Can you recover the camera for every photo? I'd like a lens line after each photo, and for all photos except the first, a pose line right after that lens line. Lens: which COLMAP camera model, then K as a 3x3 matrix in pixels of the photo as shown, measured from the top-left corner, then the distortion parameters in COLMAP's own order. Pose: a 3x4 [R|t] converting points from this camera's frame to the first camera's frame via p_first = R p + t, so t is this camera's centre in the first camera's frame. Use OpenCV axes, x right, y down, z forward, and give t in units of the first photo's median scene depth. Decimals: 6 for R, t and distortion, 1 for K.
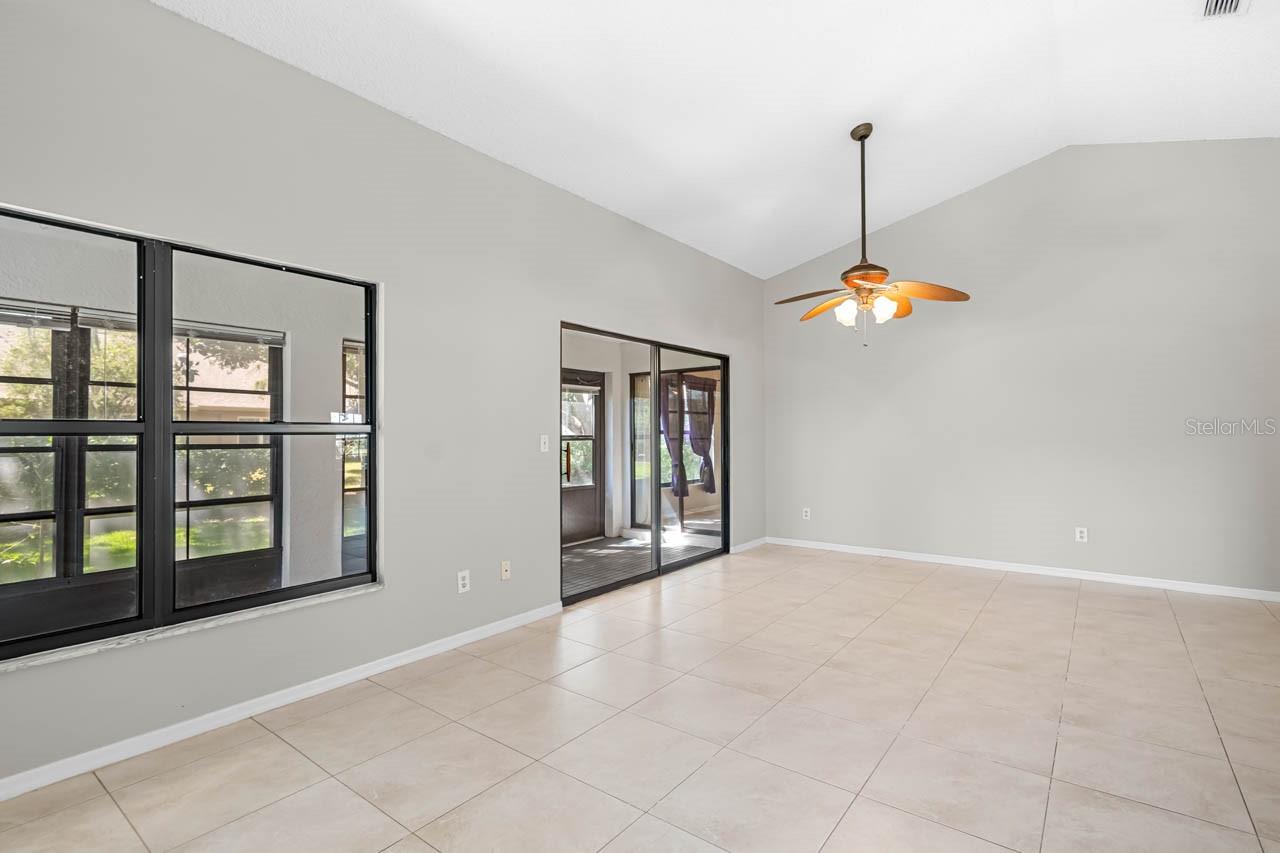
lens RADIAL K [[604.5, 0, 640.0], [0, 604.5, 426.5], [0, 0, 1]] dist [-0.000696, 0.000099]
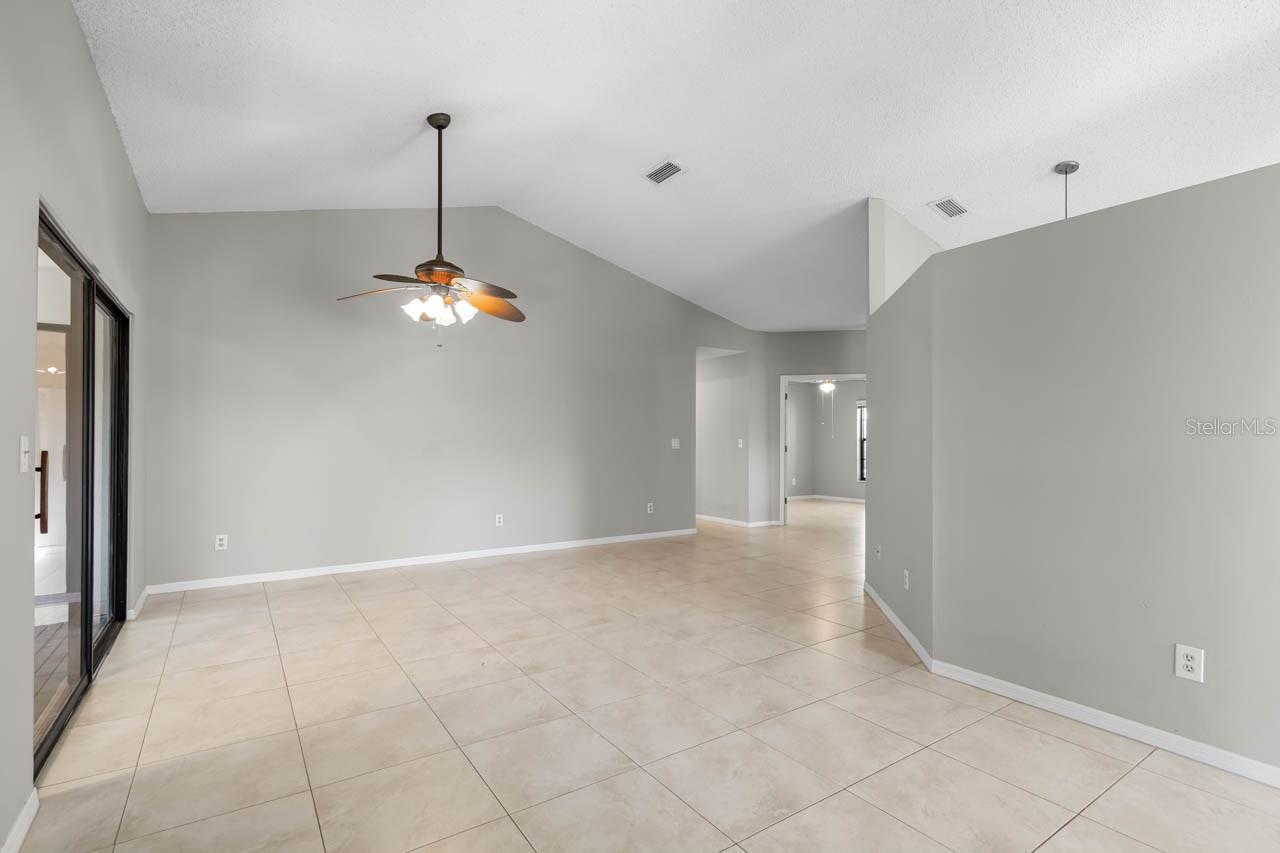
lens RADIAL K [[595.1, 0, 640.7], [0, 595.1, 438.9], [0, 0, 1]] dist [0.000229, -0.000059]
pose [[0.312859, 0.006756, 0.949776, -0.428570], [-0.015696, 0.999875, -0.001942, 0.010209], [-0.949670, -0.014300, 0.312926, 0.408791]]
